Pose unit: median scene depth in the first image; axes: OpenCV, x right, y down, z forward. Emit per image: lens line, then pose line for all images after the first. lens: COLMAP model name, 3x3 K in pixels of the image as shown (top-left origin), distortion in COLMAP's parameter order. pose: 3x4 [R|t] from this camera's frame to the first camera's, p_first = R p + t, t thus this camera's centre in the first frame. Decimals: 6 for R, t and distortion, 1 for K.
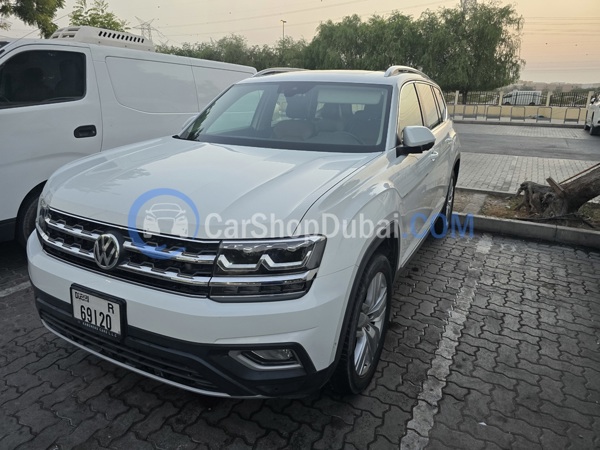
lens RADIAL K [[424.1, 0, 300.0], [0, 424.1, 225.0], [0, 0, 1]] dist [0.032821, -0.056094]
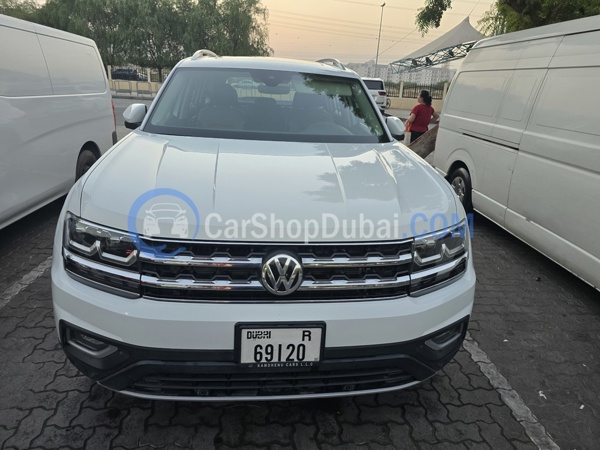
lens RADIAL K [[424.1, 0, 300.0], [0, 424.1, 225.0], [0, 0, 1]] dist [0.032821, -0.056094]
pose [[0.812823, -0.146742, 0.563725, -0.854458], [0.119798, 0.989174, 0.084756, -0.099700], [-0.570059, -0.001359, 0.821603, 0.266757]]
